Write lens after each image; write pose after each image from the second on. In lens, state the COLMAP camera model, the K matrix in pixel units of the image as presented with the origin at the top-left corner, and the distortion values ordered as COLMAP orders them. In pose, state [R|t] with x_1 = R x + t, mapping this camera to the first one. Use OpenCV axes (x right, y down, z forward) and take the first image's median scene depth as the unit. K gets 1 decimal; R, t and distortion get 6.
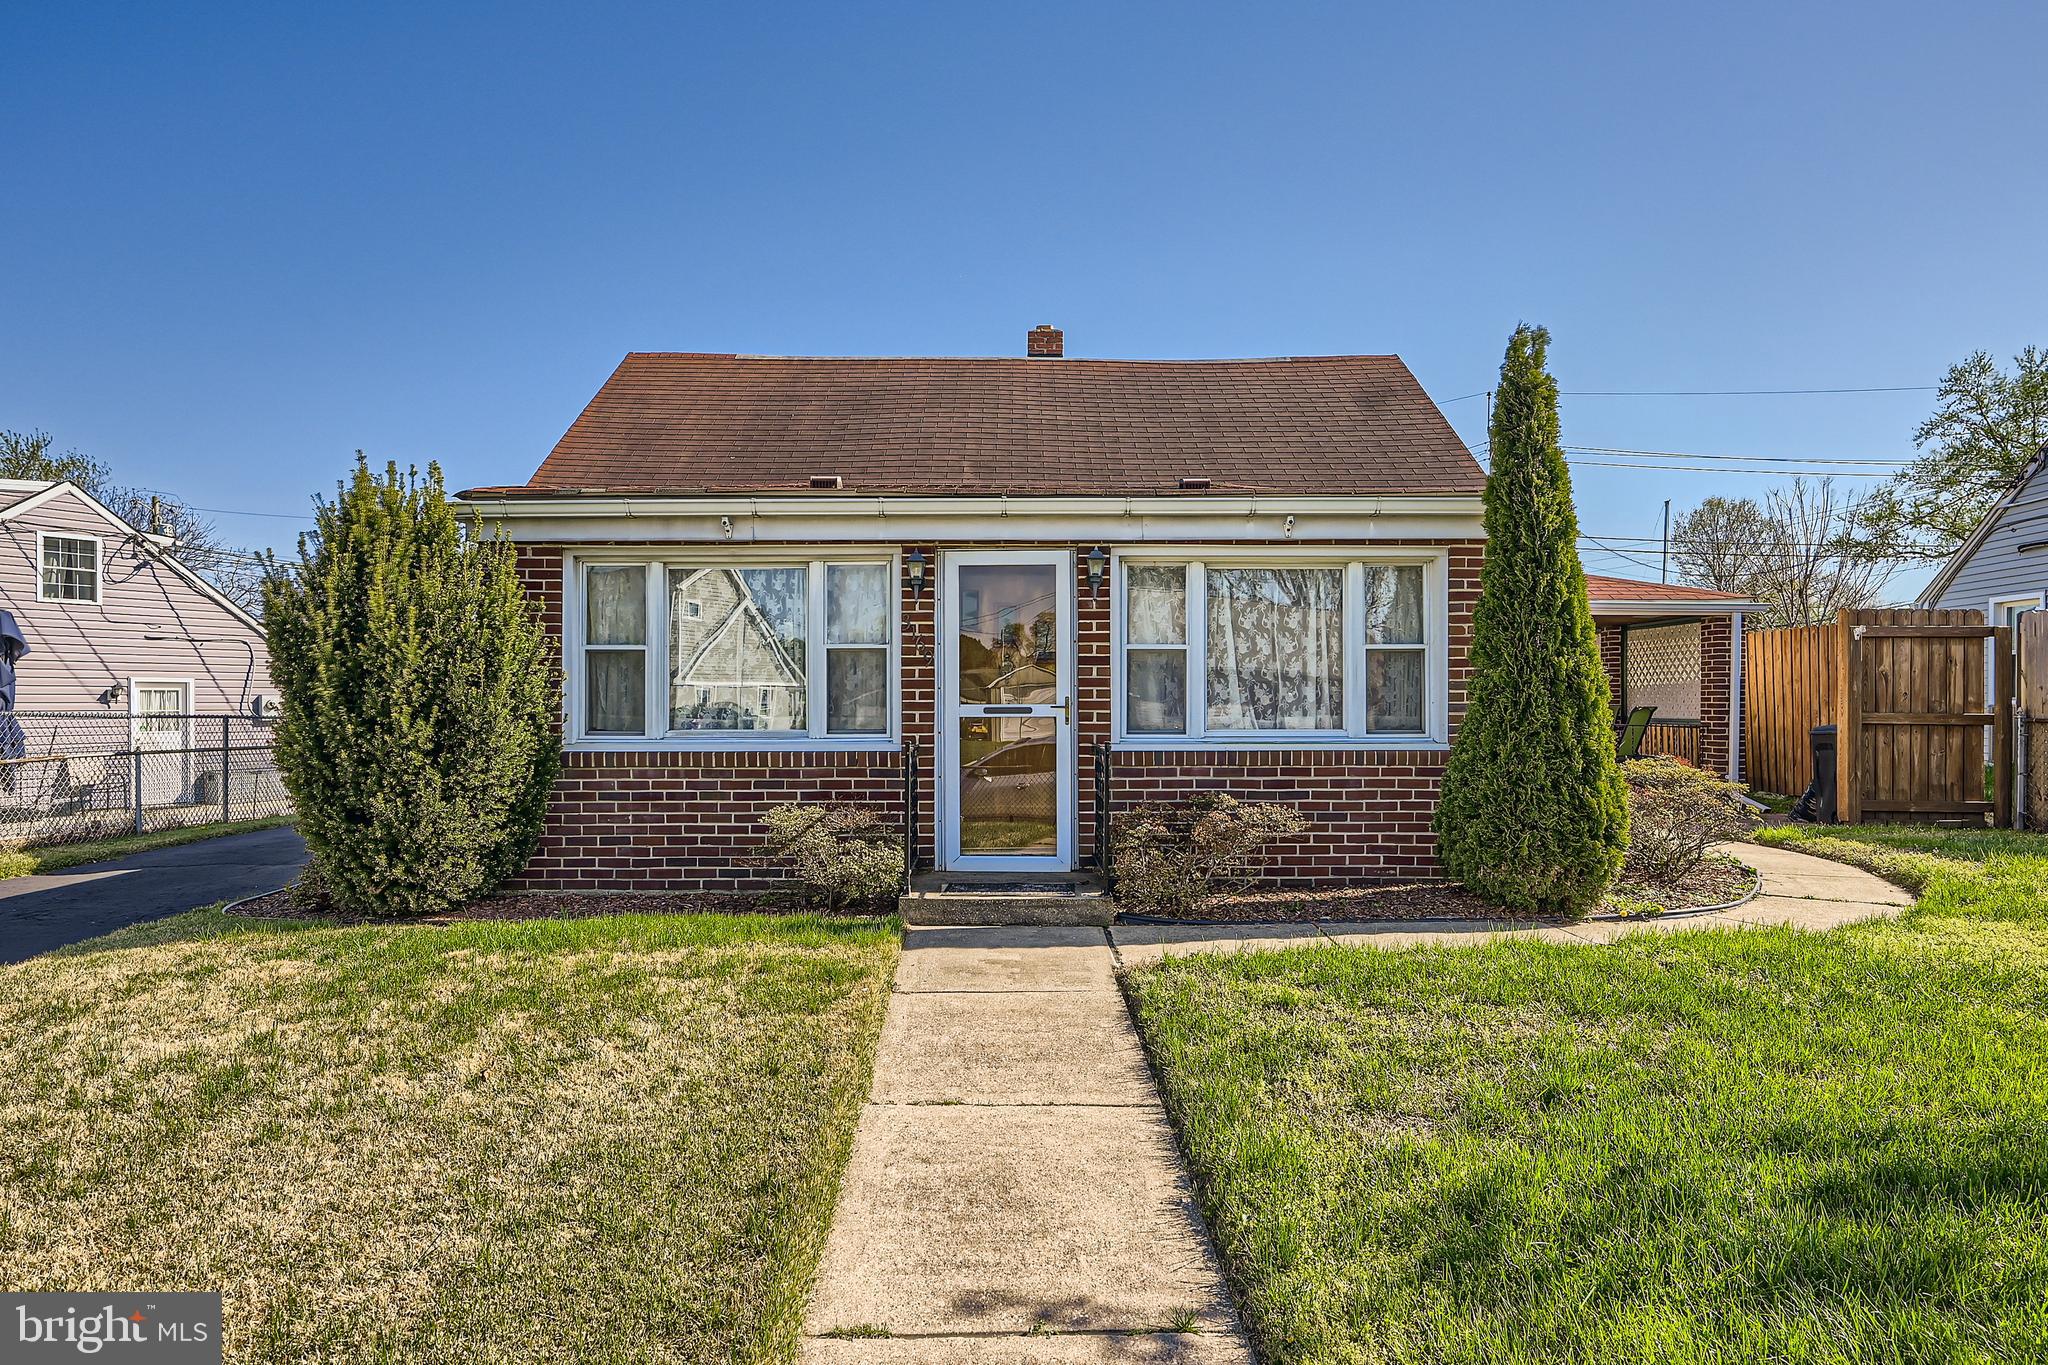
lens RADIAL K [[1156.8, 0, 1026.2], [0, 1156.8, 690.4], [0, 0, 1]] dist [0.007951, 0.001417]
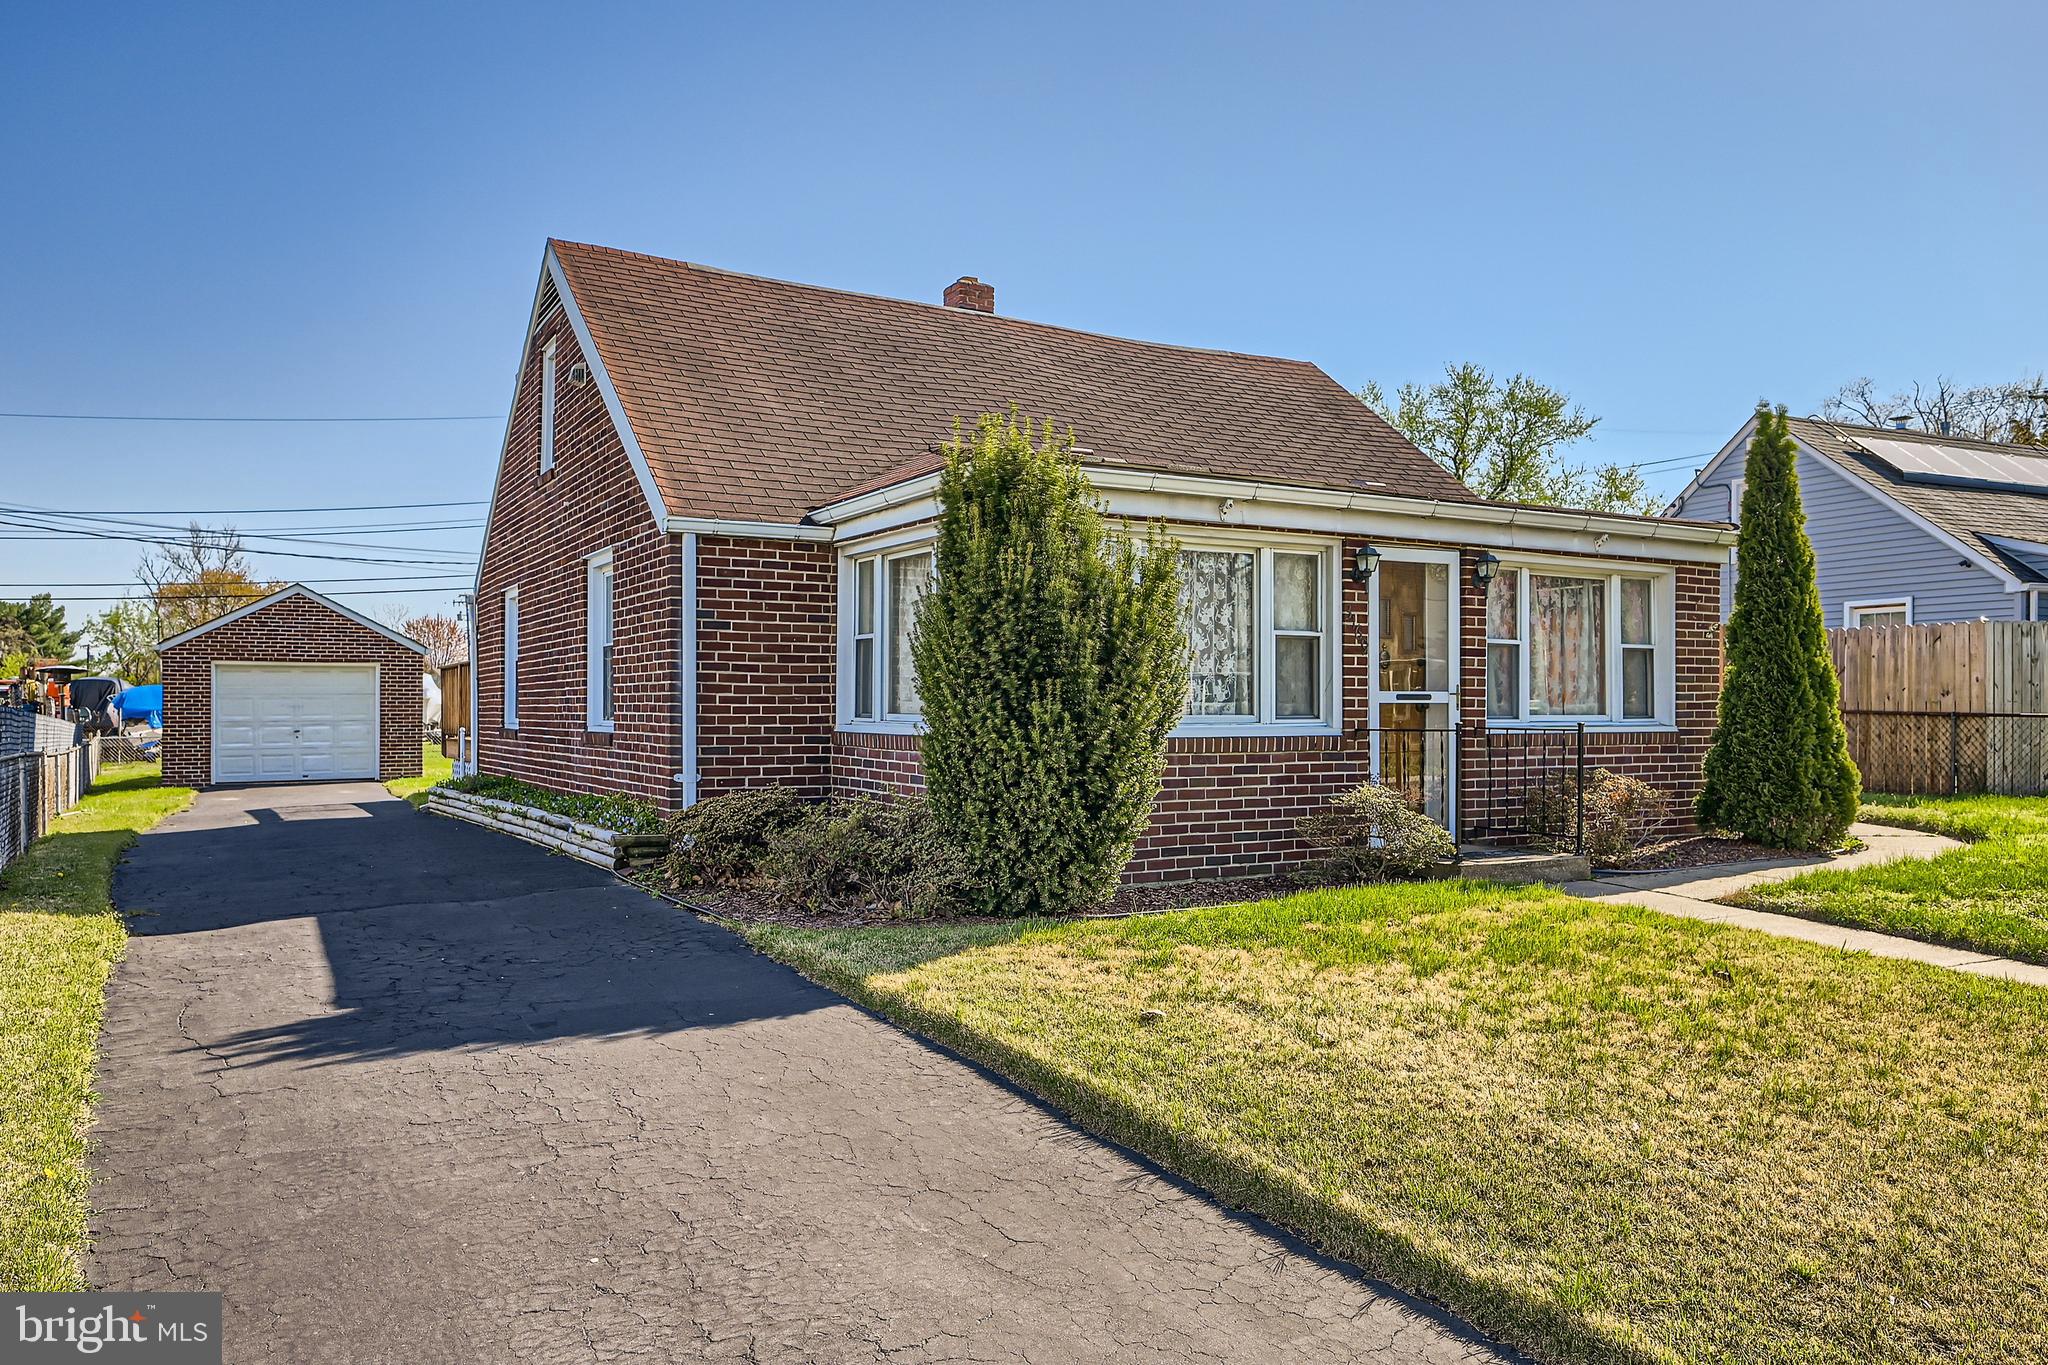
lens RADIAL K [[1334.4, 0, 1033.9], [0, 1334.4, 689.1], [0, 0, 1]] dist [-0.007467, 0.003418]
pose [[0.882037, 0.009160, 0.471090, -0.911370], [-0.016096, 0.999813, 0.010698, 0.002294], [-0.470904, -0.017019, 0.882020, 0.070425]]
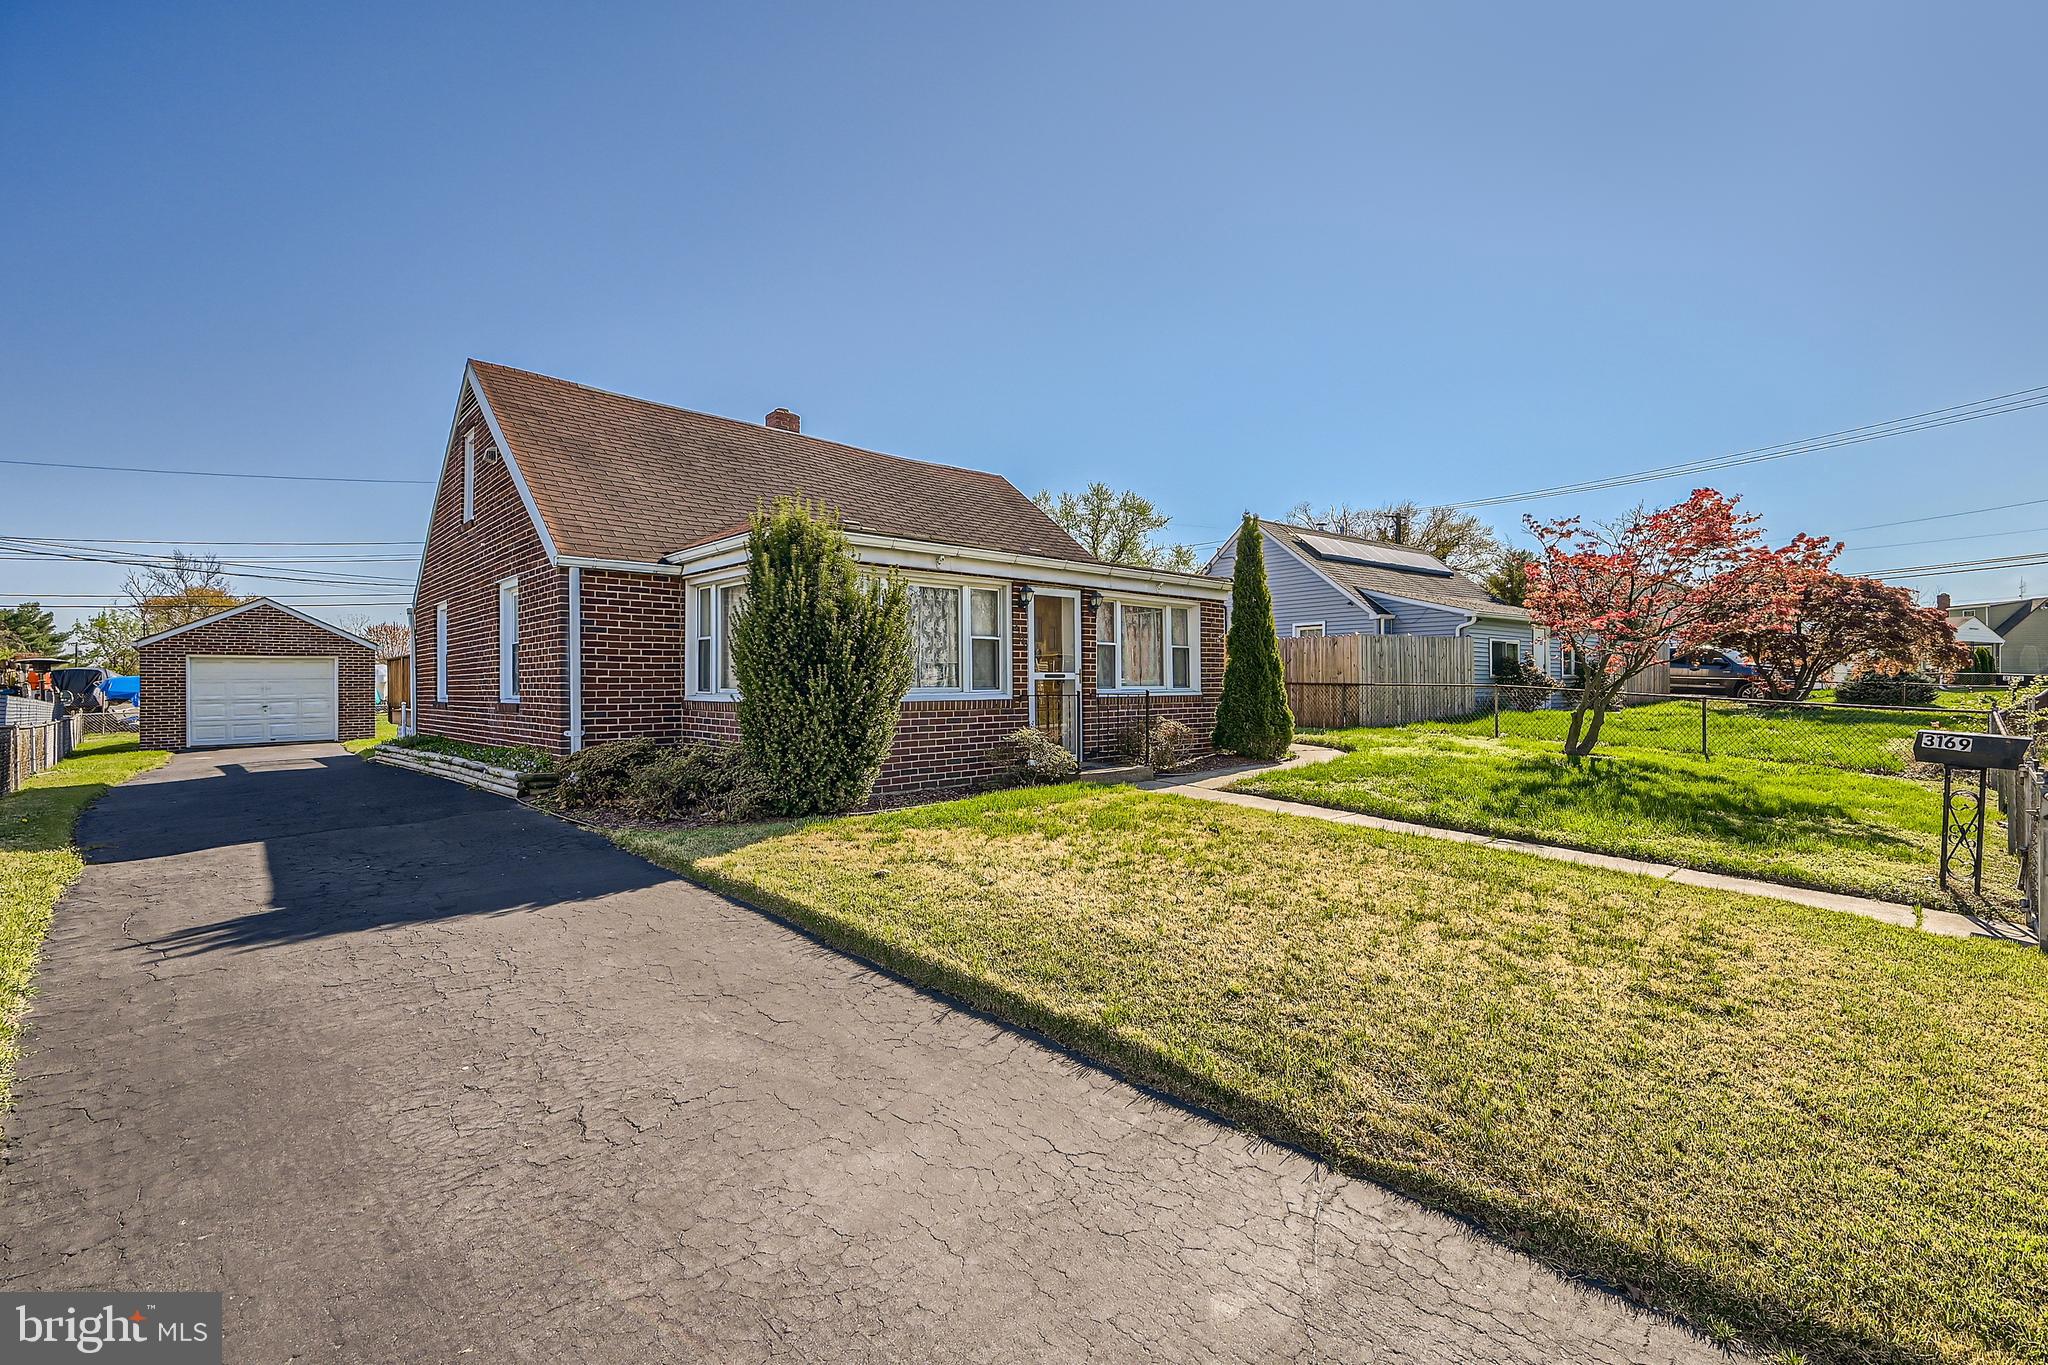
lens RADIAL K [[816.5, 0, 1056.9], [0, 816.5, 670.7], [0, 0, 1]] dist [-0.002883, 0.000951]
pose [[0.736084, 0.007912, 0.676844, -0.883281], [-0.013480, 0.999905, 0.002972, 0.005105], [-0.676756, -0.011311, 0.736121, 0.048742]]
